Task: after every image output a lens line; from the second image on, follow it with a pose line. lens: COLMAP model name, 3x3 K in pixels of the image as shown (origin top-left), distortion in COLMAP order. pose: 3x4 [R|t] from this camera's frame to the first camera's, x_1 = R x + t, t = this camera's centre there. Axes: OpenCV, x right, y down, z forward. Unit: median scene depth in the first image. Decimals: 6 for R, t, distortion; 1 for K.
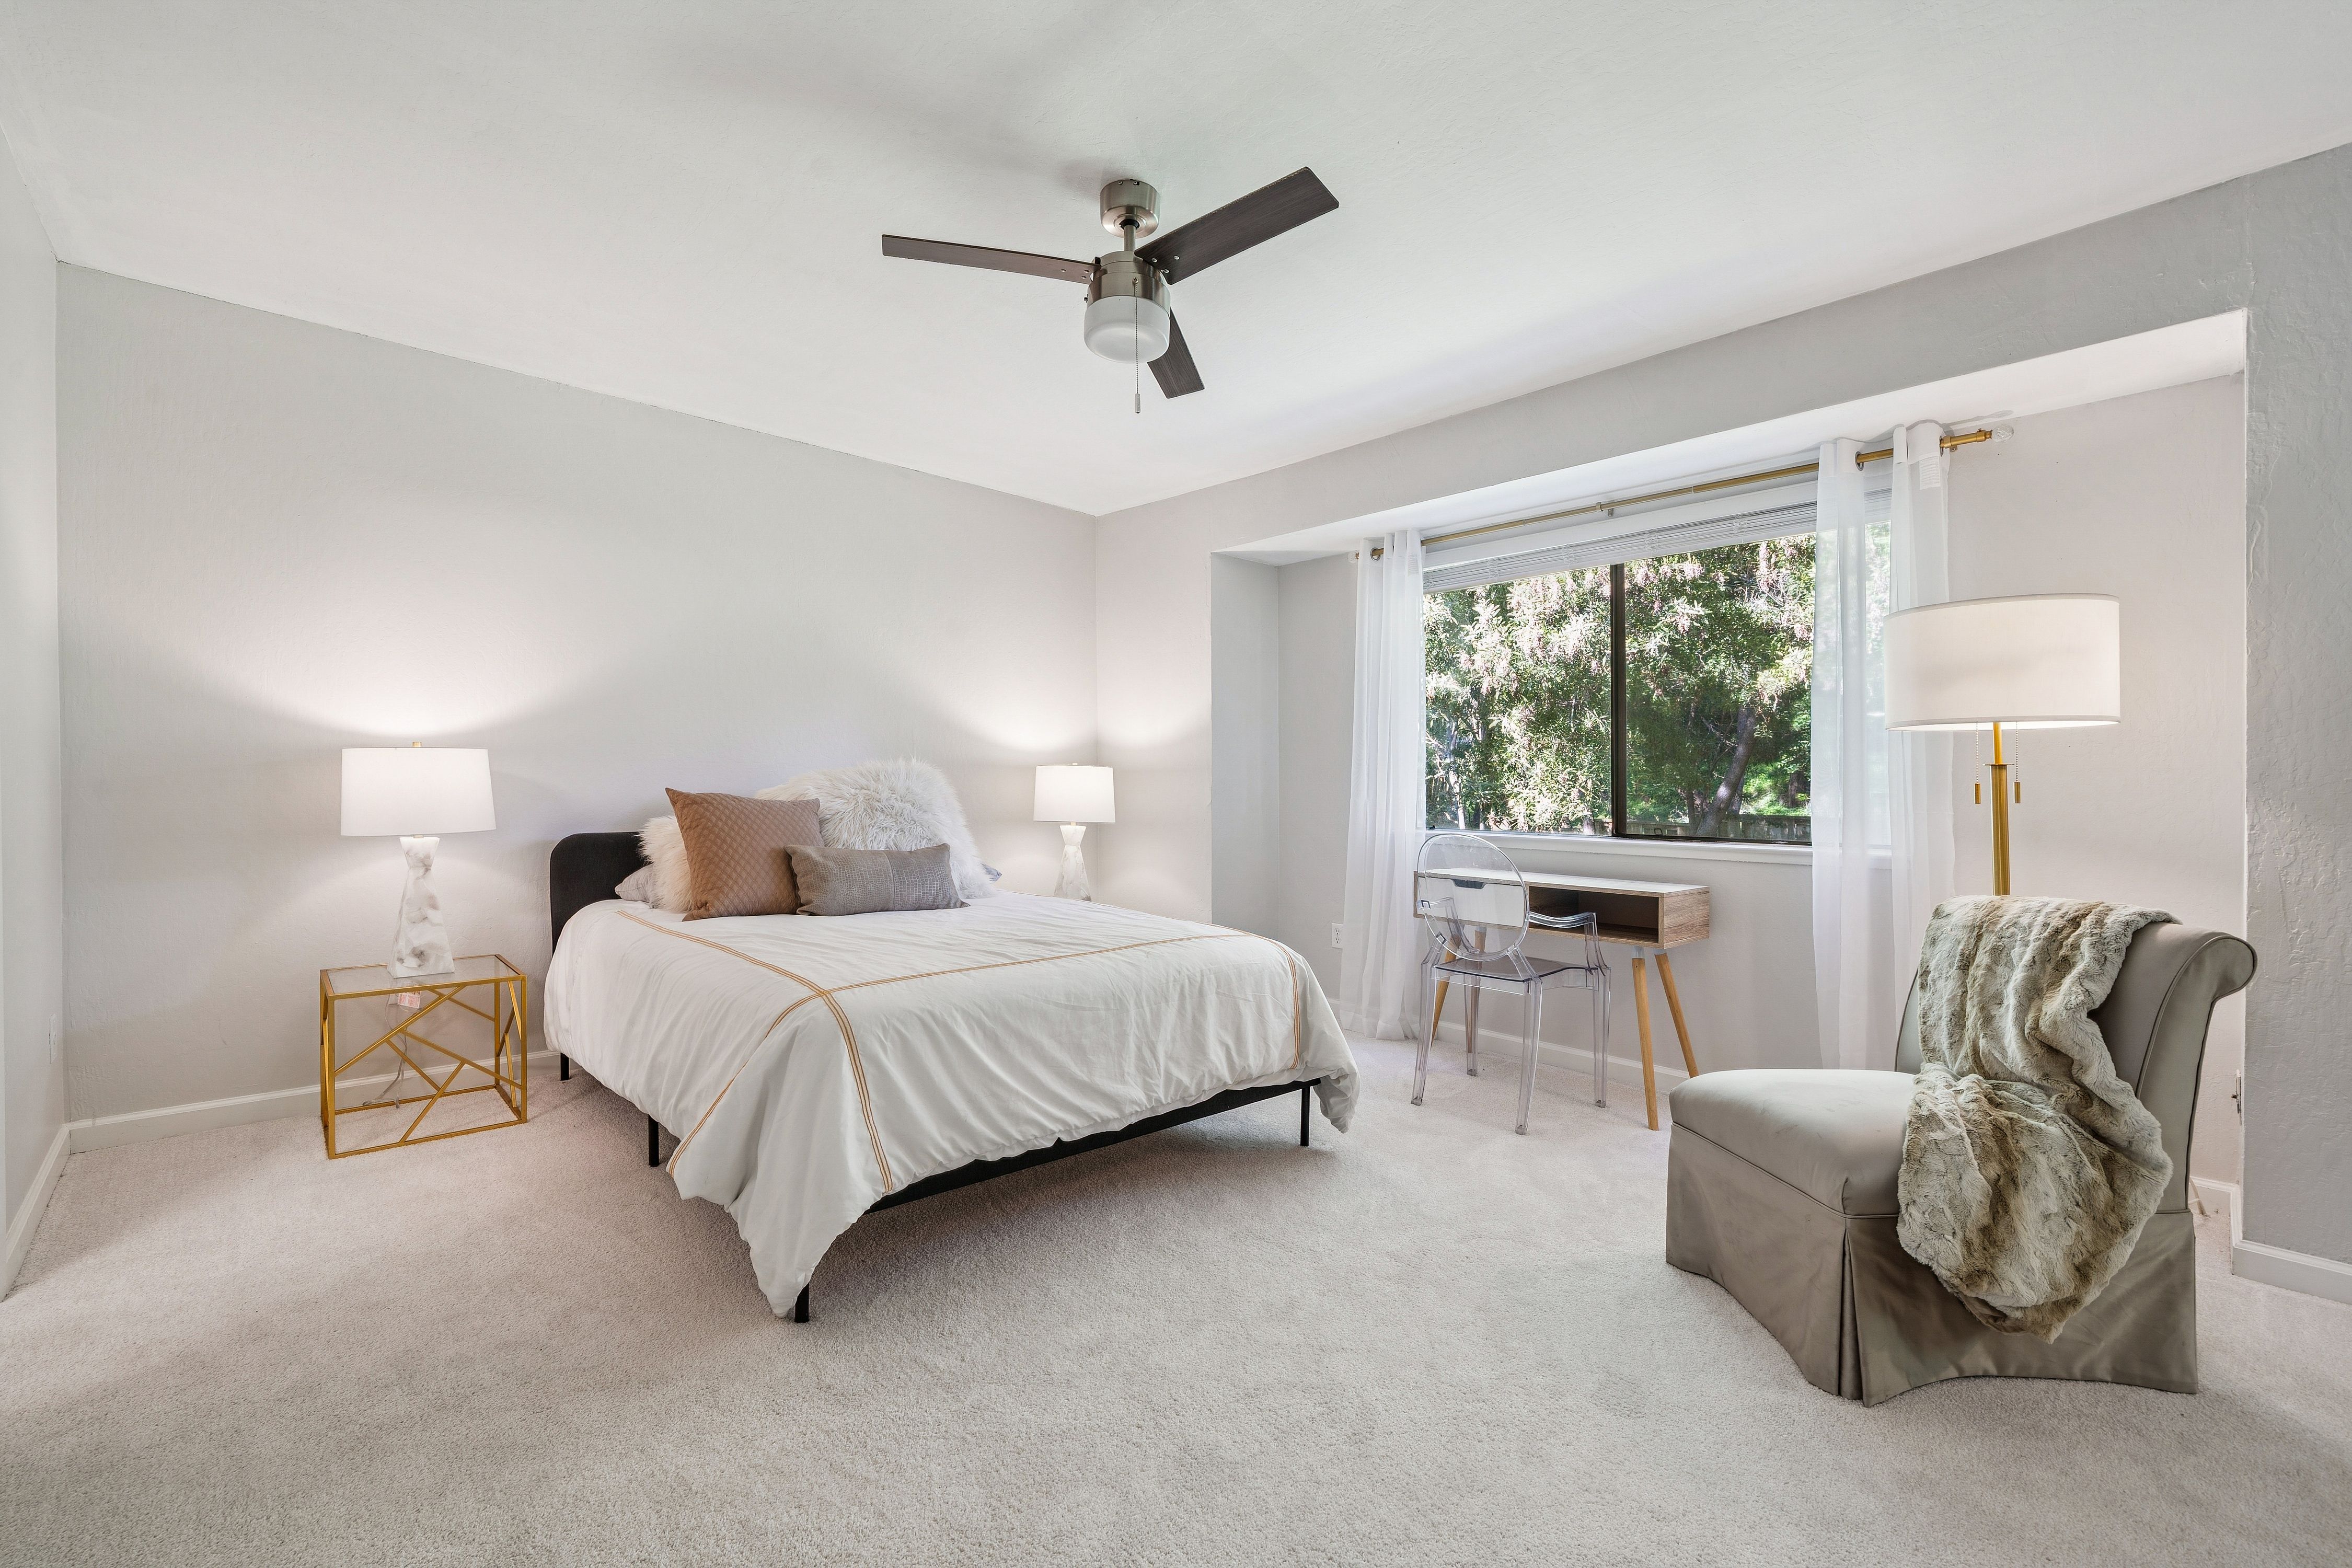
lens RADIAL K [[992.2, 0, 1176.2], [0, 992.2, 786.8], [0, 0, 1]] dist [0.000346, 0.000017]
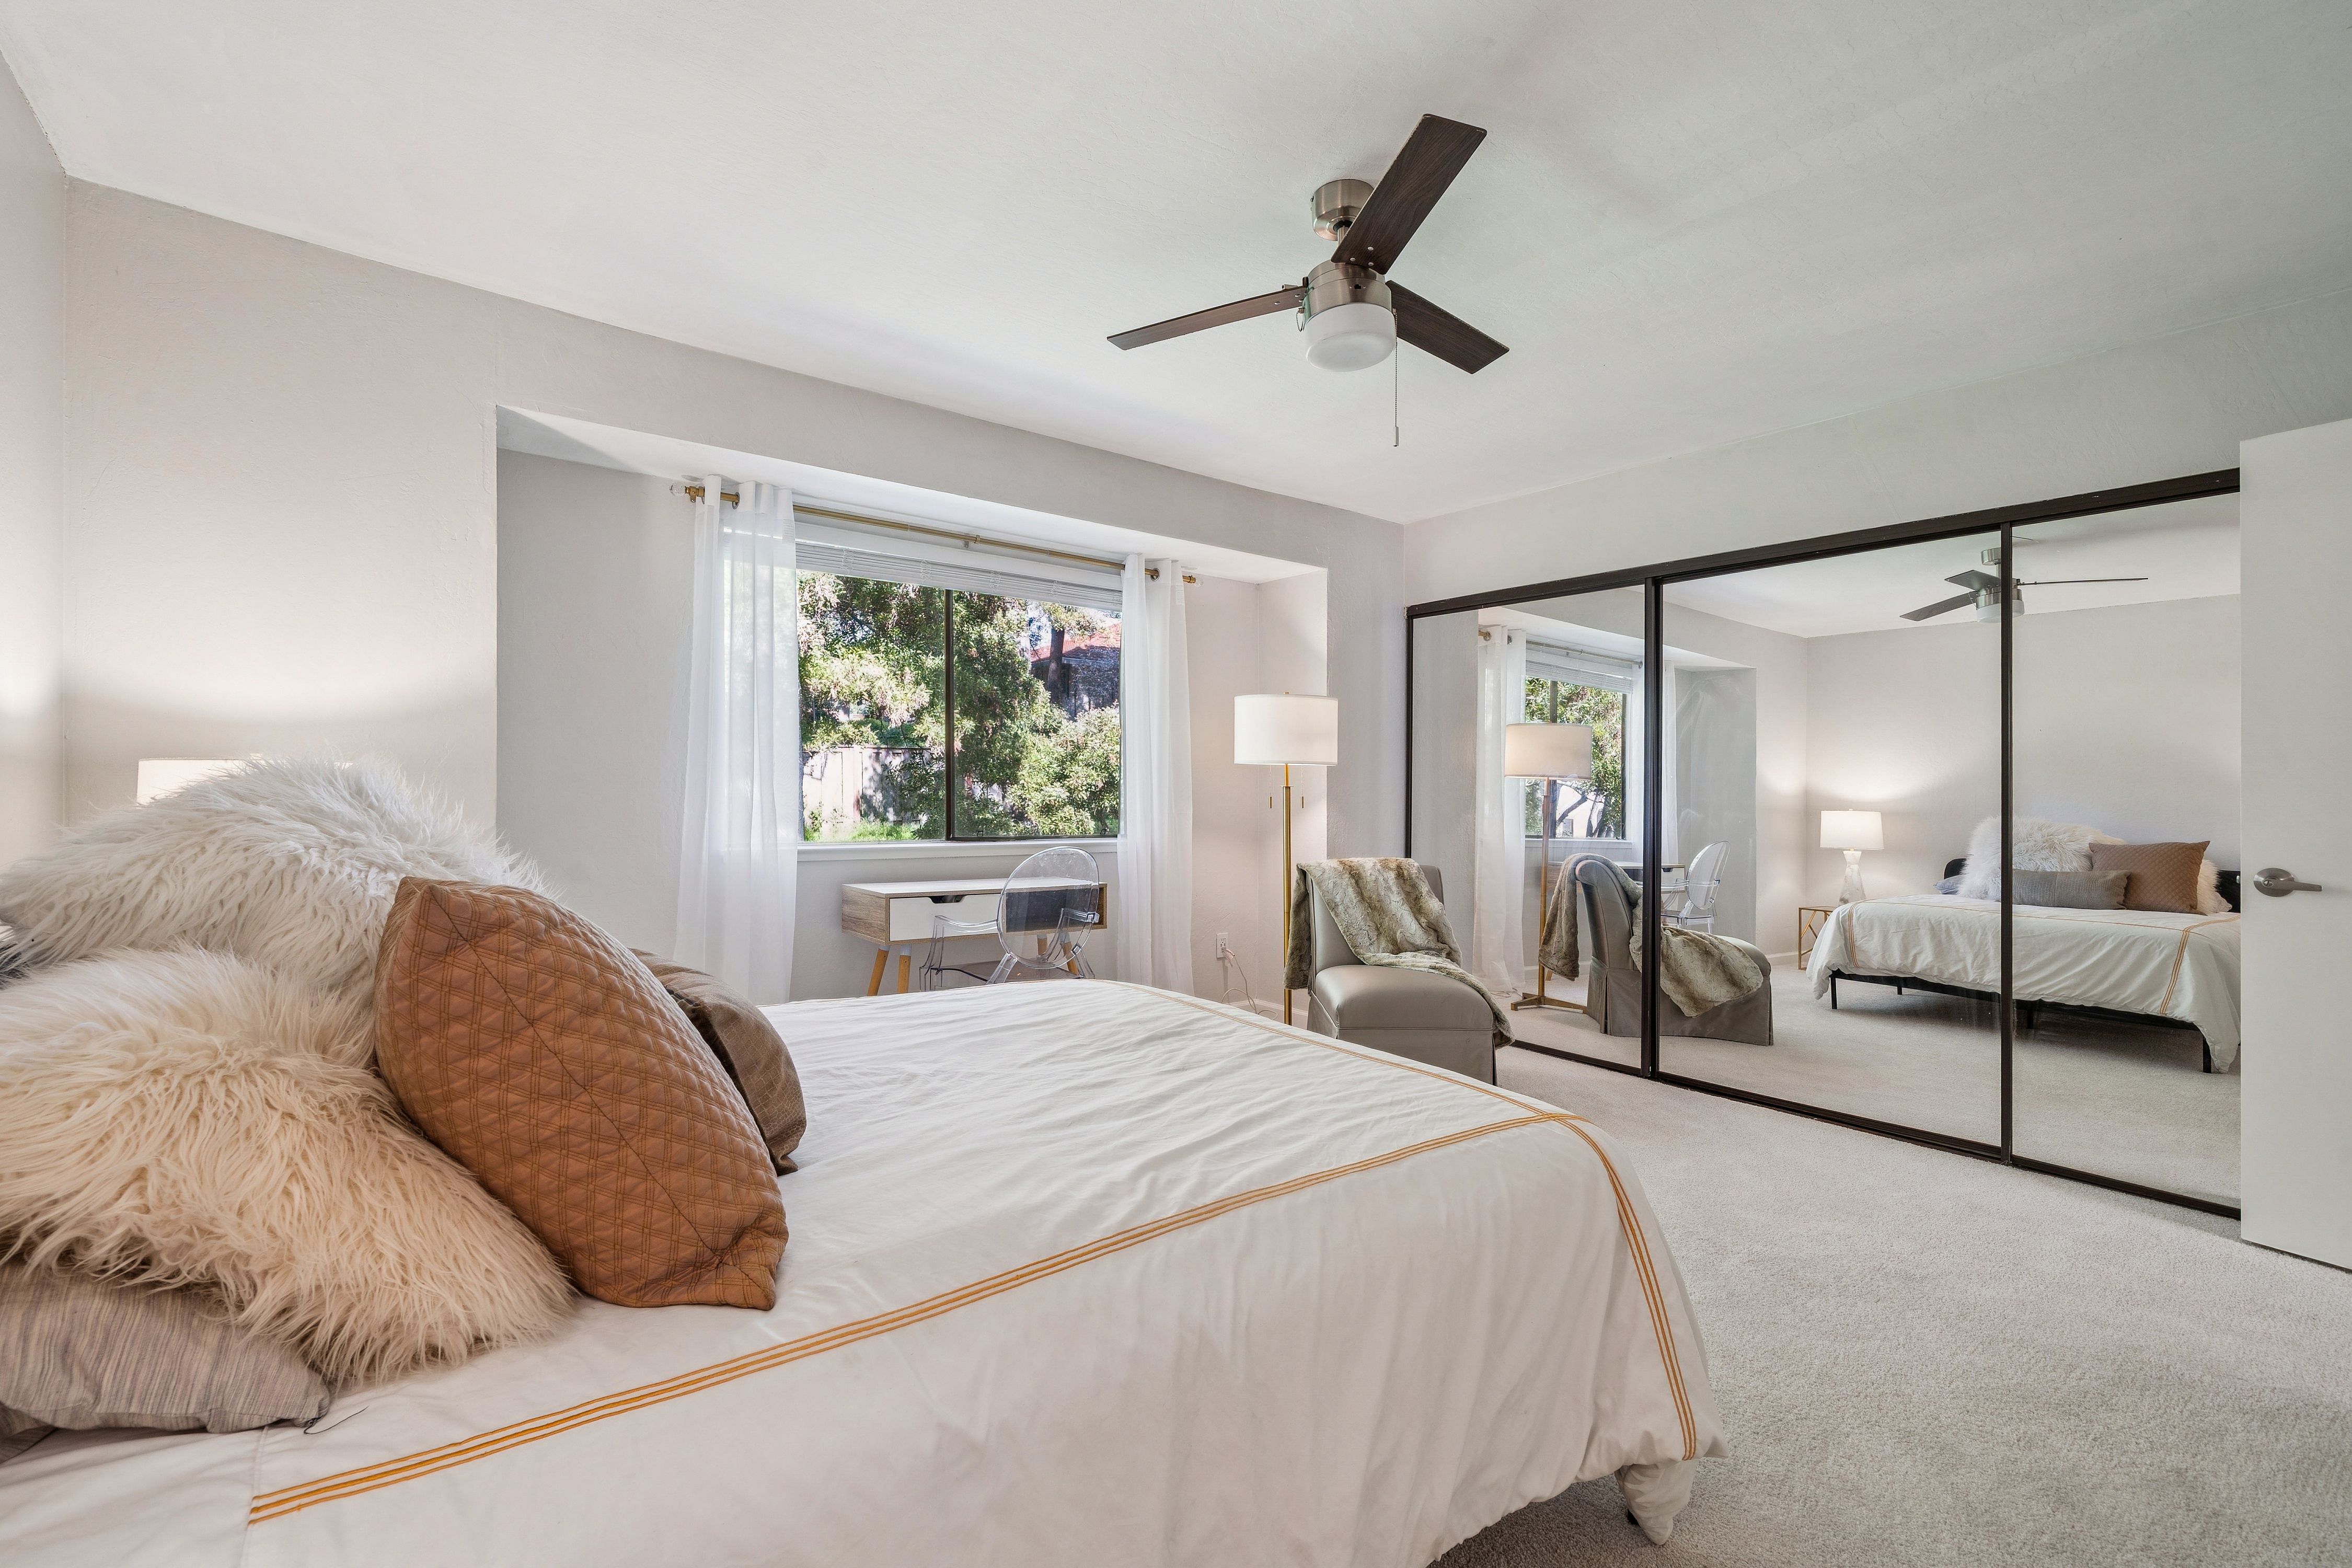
lens RADIAL K [[985.4, 0, 1163.8], [0, 985.4, 752.8], [0, 0, 1]] dist [-0.000250, -0.000110]
pose [[0.119564, 0.025473, 0.992500, -0.748206], [-0.015426, 0.999598, -0.023797, -0.028880], [-0.992707, -0.012465, 0.119909, 0.796515]]
